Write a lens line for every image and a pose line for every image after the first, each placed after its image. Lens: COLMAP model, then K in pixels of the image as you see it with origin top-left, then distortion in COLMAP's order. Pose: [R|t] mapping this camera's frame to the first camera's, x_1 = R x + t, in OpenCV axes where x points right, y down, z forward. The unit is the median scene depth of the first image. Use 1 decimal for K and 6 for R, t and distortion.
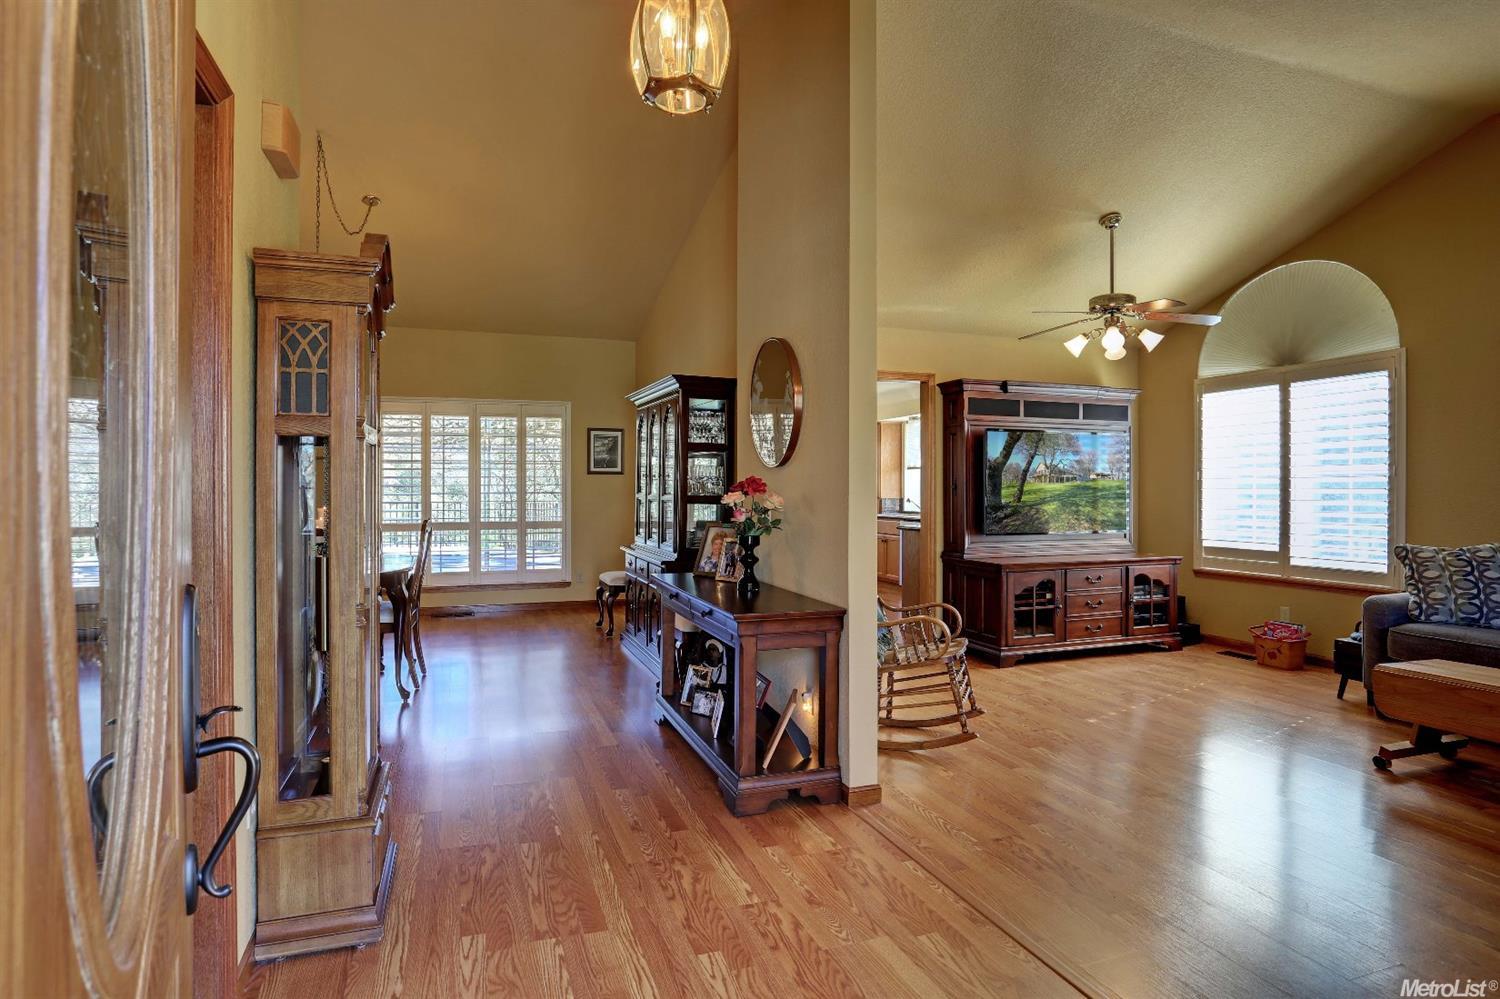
lens RADIAL K [[830.7, 0, 750.0], [0, 830.7, 499.5], [0, 0, 1]] dist [0.001861, 0.000519]
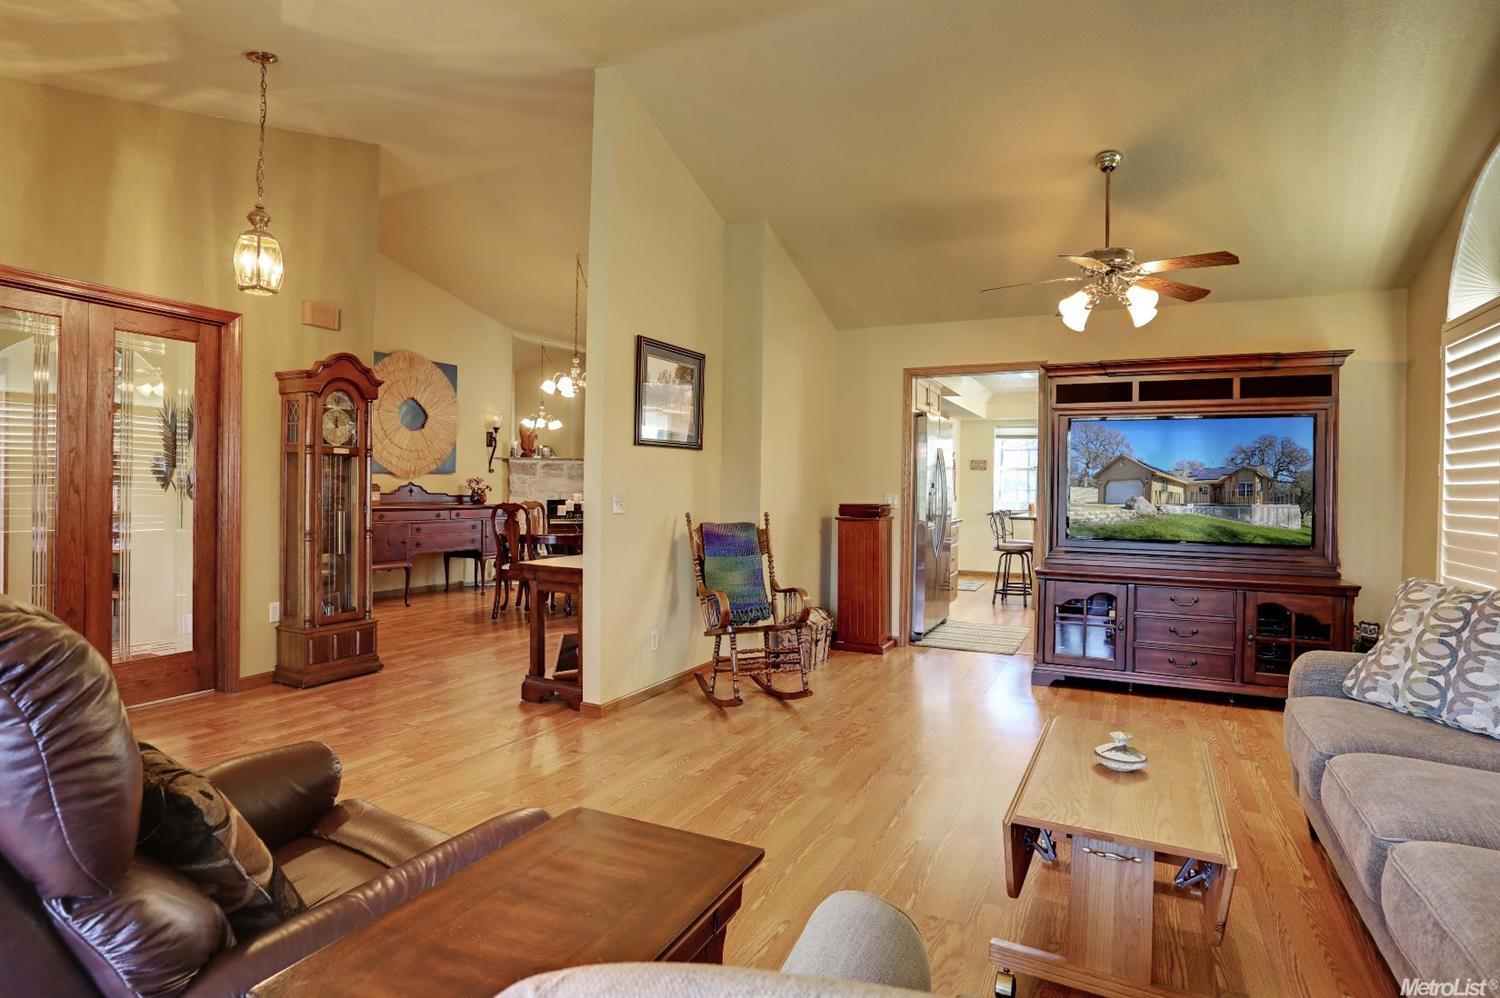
lens RADIAL K [[788.1, 0, 748.8], [0, 788.1, 490.2], [0, 0, 1]] dist [-0.001394, 0.001428]
pose [[0.659728, 0.011179, -0.751421, 0.963246], [-0.018685, 0.999824, -0.001531, -0.000931], [0.751272, 0.015050, 0.659821, 0.263401]]
